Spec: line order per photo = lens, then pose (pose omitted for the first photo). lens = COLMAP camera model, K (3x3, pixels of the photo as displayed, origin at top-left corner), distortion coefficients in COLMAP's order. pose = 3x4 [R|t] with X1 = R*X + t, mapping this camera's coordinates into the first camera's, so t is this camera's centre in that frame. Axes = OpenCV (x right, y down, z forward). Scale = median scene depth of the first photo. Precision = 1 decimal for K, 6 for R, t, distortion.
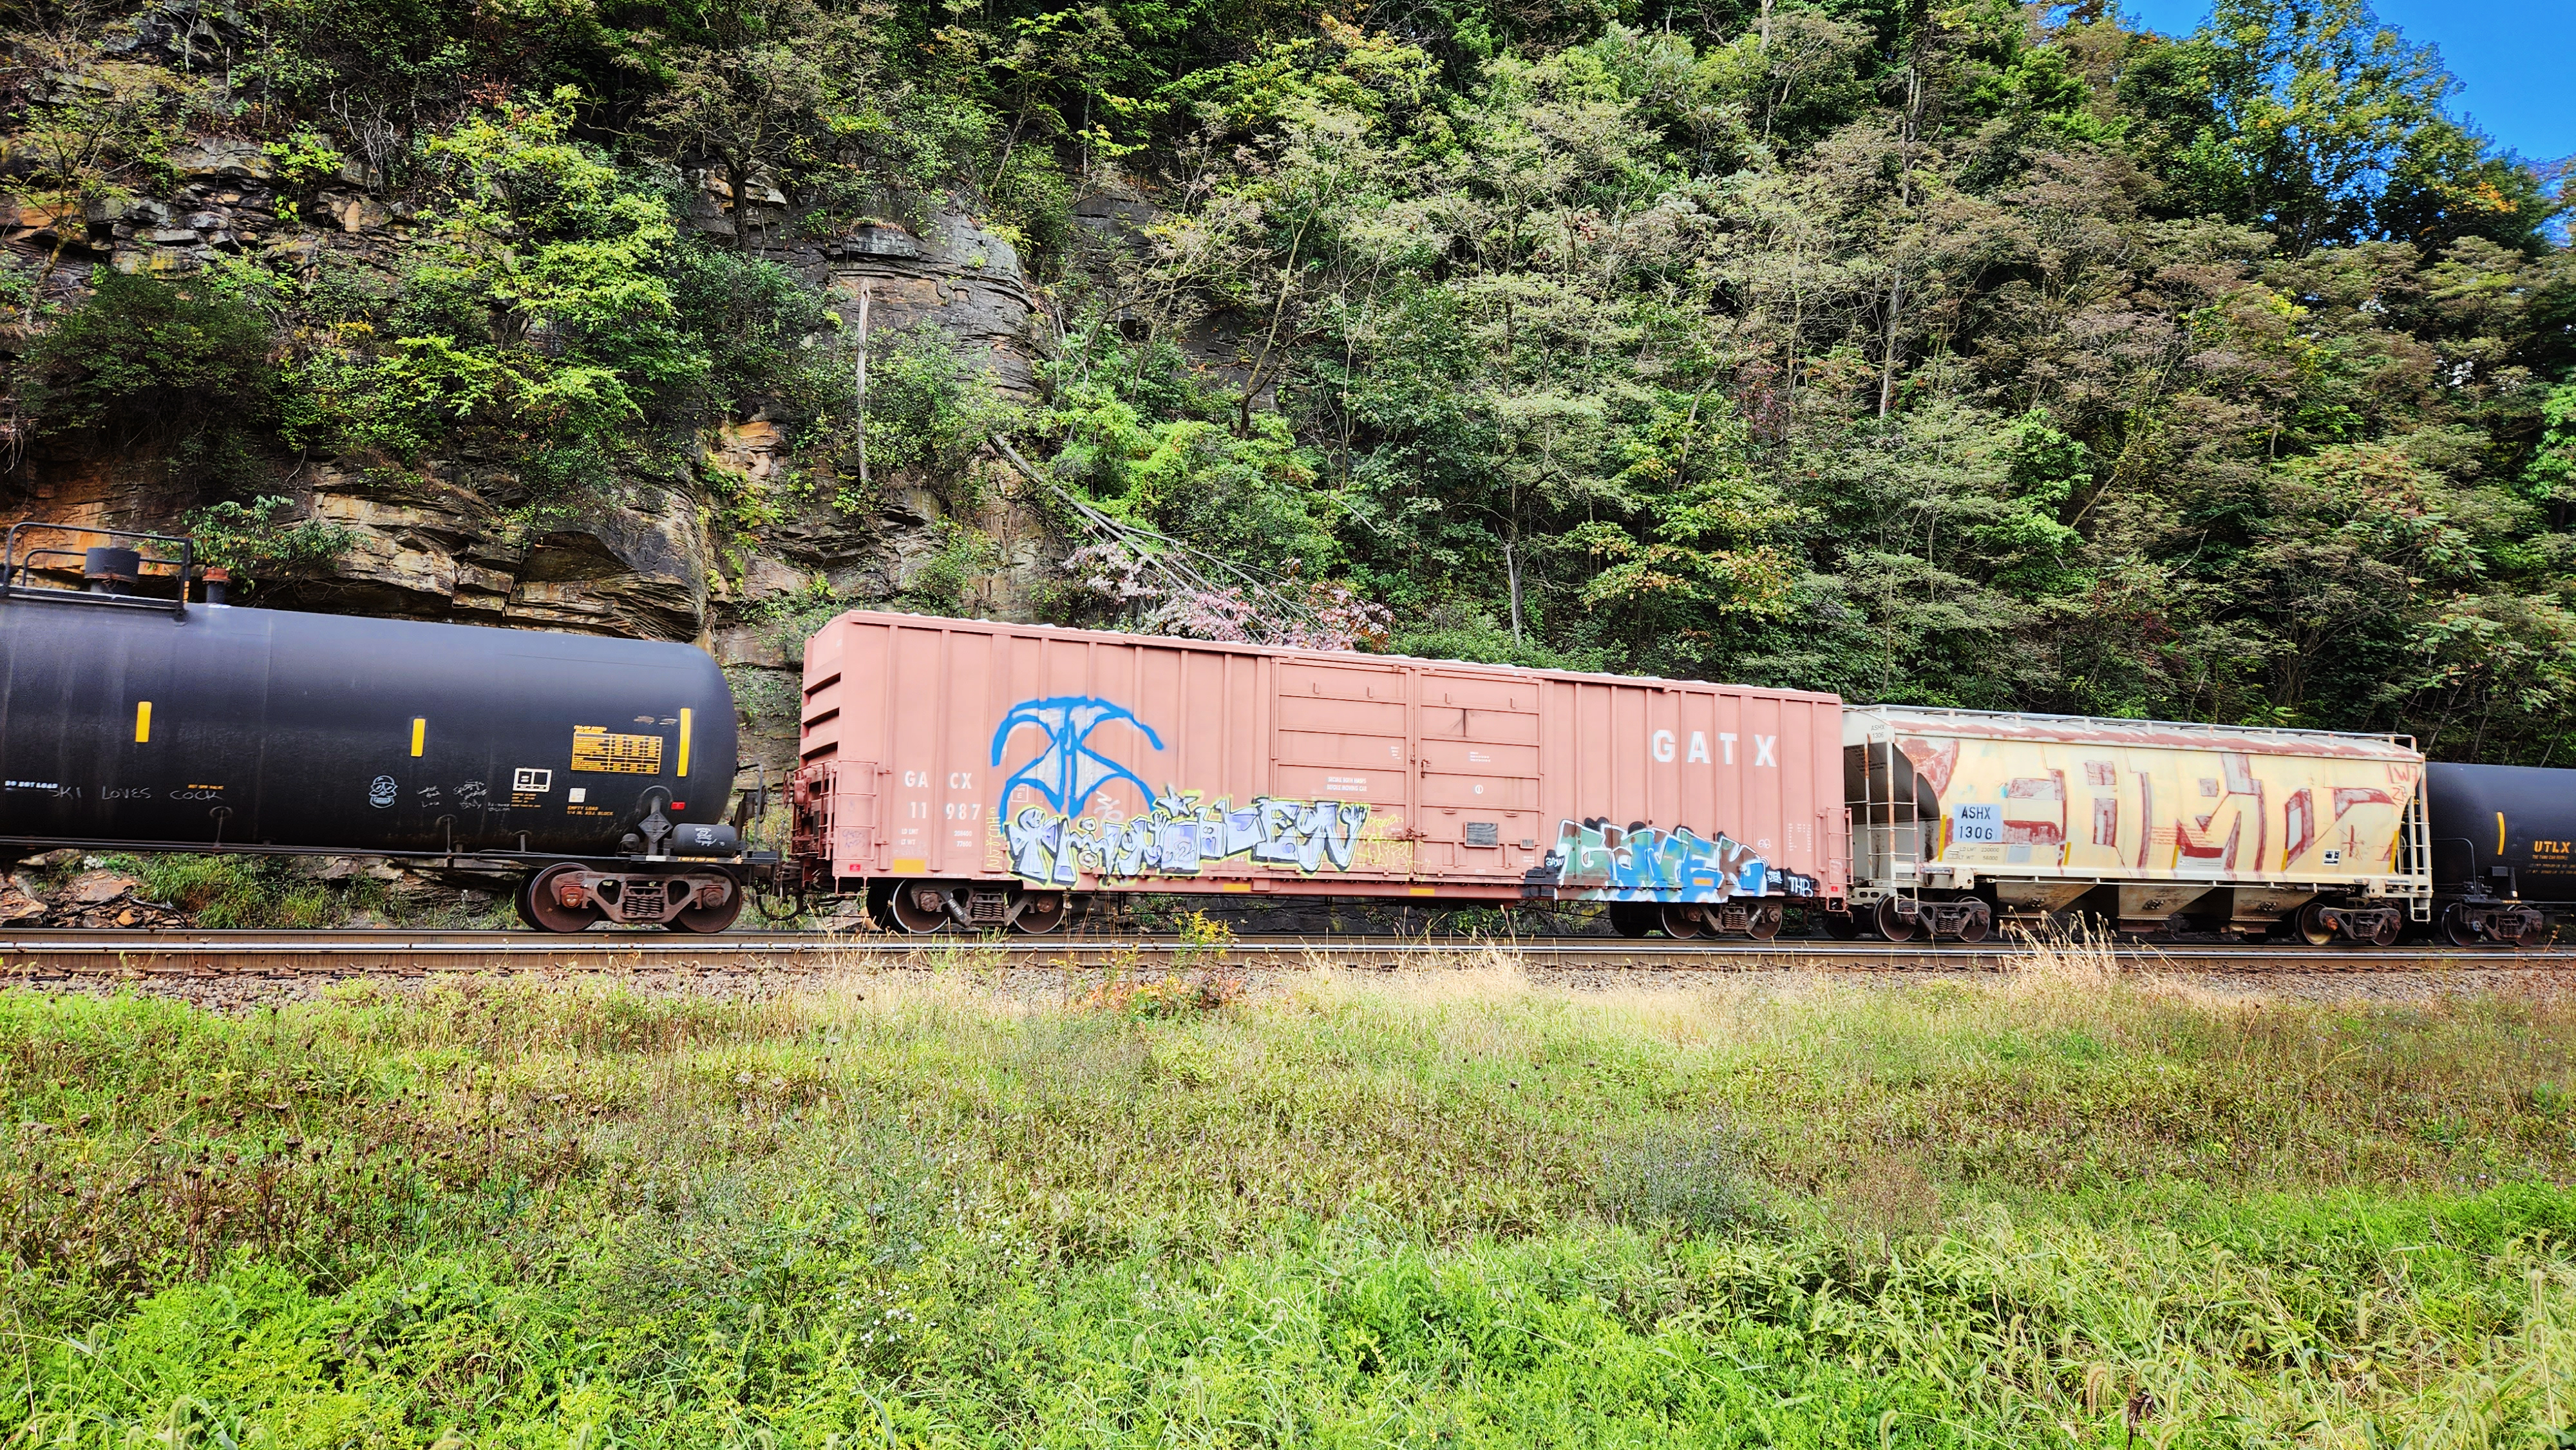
lens RADIAL K [[1748.9, 0, 1265.1], [0, 1748.9, 711.9], [0, 0, 1]] dist [0.102758, -0.099643]
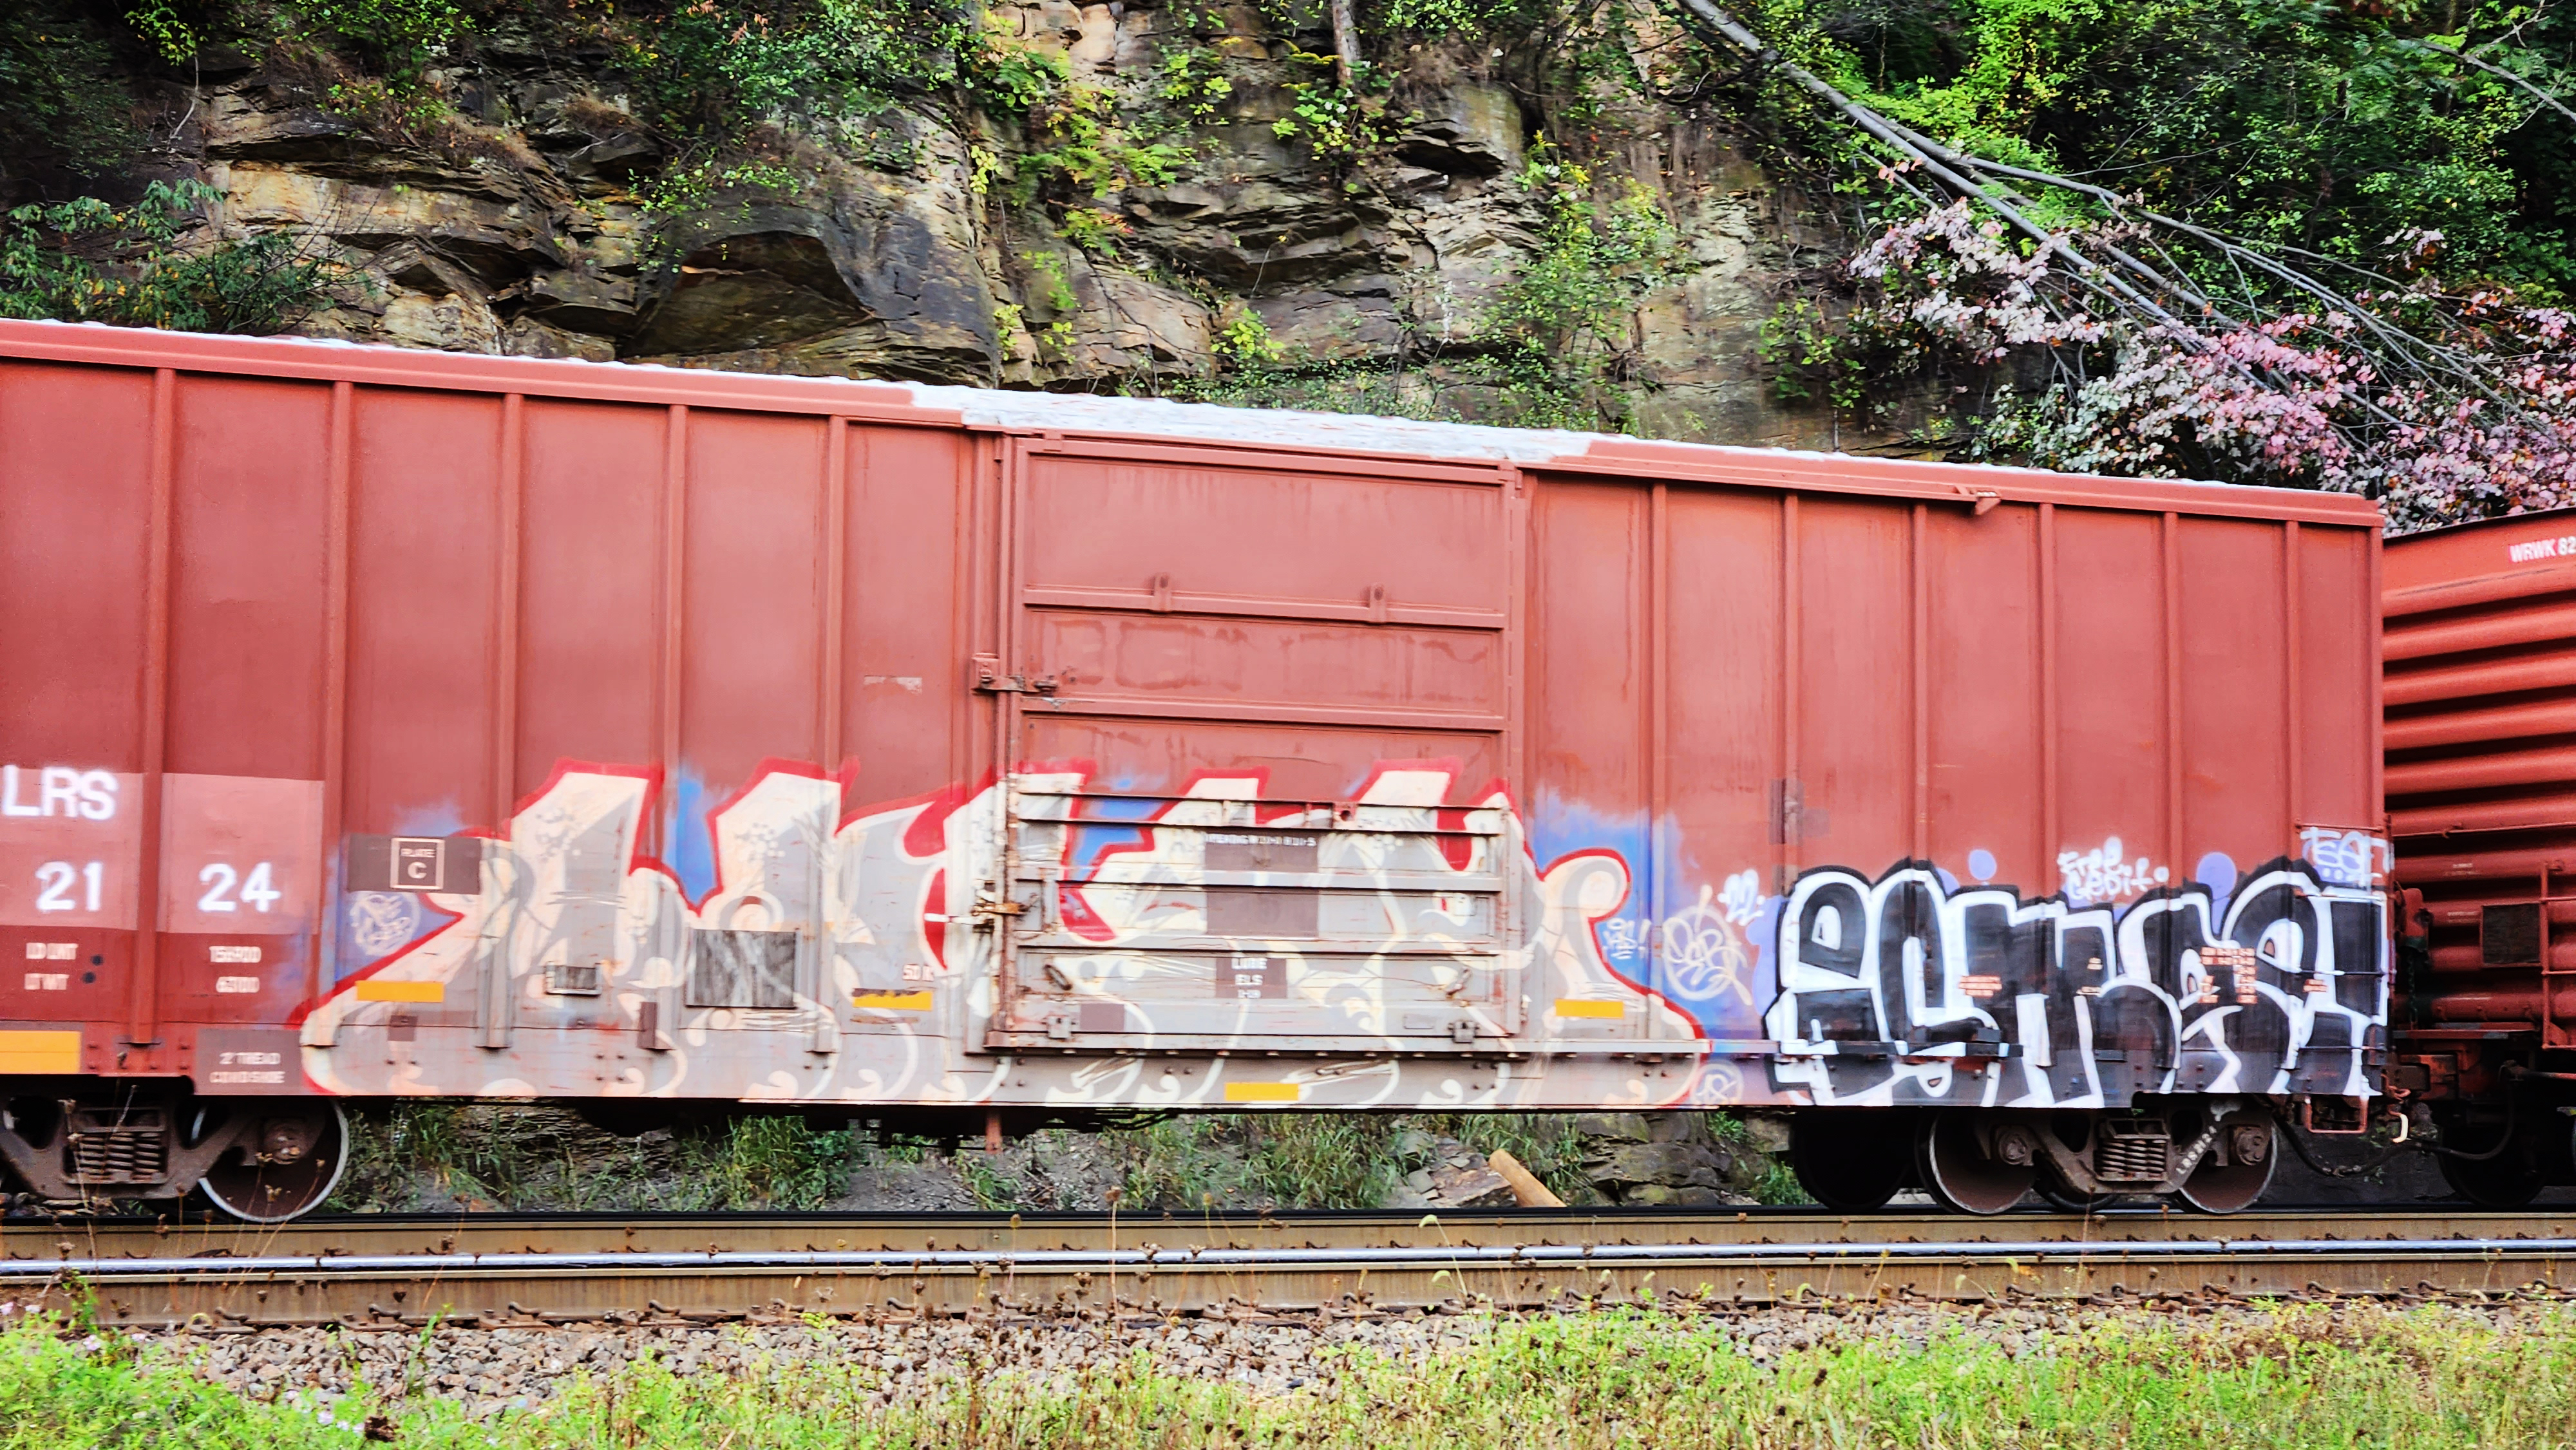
lens RADIAL K [[5261.4, 0, 1164.9], [0, 5261.4, 638.1], [0, 0, 1]] dist [-0.913340, 20.051832]
pose [[0.998870, -0.020524, -0.042871, -0.221260], [0.021215, 0.999651, 0.015714, -0.022823], [0.042534, -0.016606, 0.998957, -0.166750]]
